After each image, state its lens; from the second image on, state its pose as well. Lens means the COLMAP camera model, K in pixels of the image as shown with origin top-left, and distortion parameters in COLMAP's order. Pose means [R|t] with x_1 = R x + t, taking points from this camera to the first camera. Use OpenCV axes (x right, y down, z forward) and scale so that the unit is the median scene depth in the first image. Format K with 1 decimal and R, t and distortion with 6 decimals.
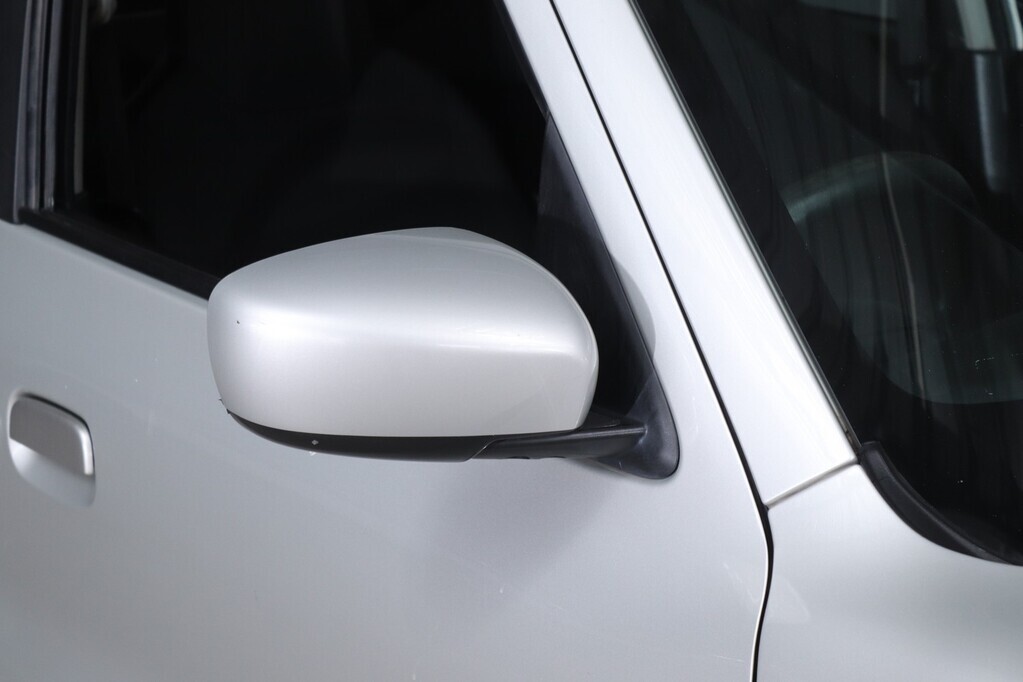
lens RADIAL K [[2426.8, 0, 511.5], [0, 2426.8, 341.0], [0, 0, 1]] dist [0.096467, 0.089014]
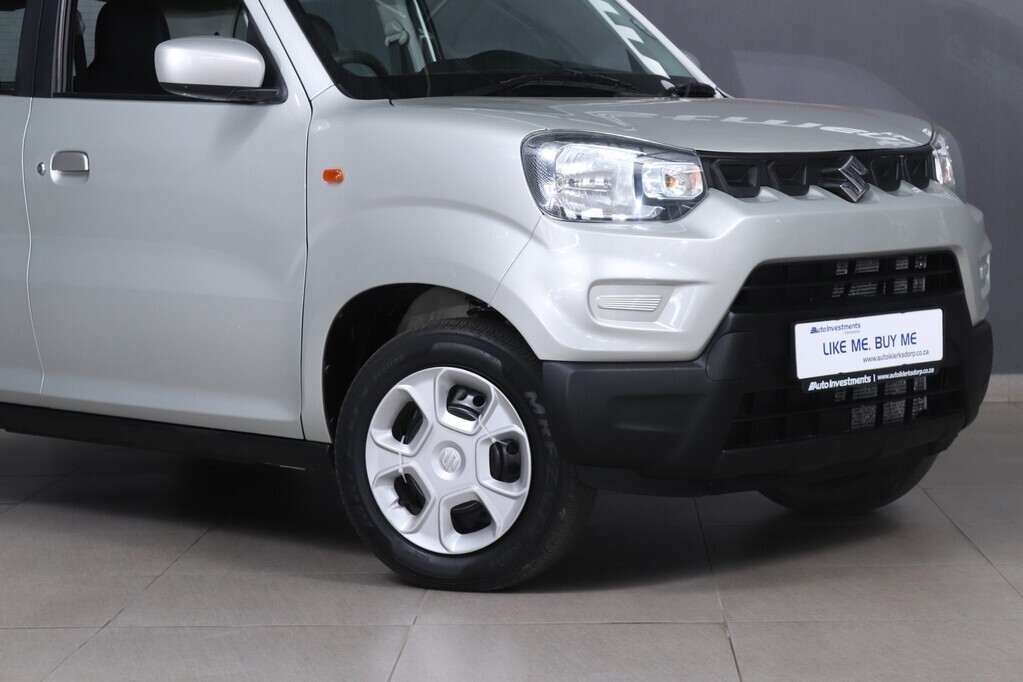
lens RADIAL K [[2426.8, 0, 511.5], [0, 2426.8, 341.0], [0, 0, 1]] dist [0.096467, 0.089014]
pose [[0.990432, -0.002867, 0.137969, -0.098264], [0.026752, 0.984807, -0.171578, 1.005482], [-0.135381, 0.173627, 0.975462, -2.431698]]
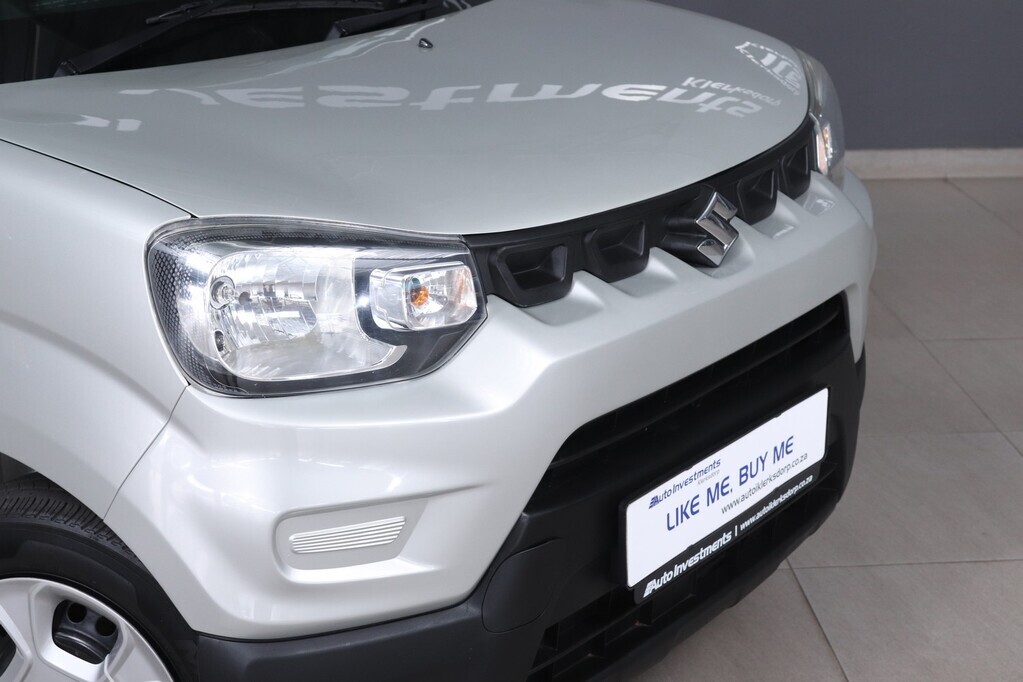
lens RADIAL K [[1753.1, 0, 511.5], [0, 1753.1, 341.0], [0, 0, 1]] dist [0.006155, -0.023923]
pose [[0.967581, -0.061481, 0.244963, 0.293281], [0.039818, 0.994923, 0.092429, 0.173351], [-0.249402, -0.079679, 0.965117, -0.665565]]
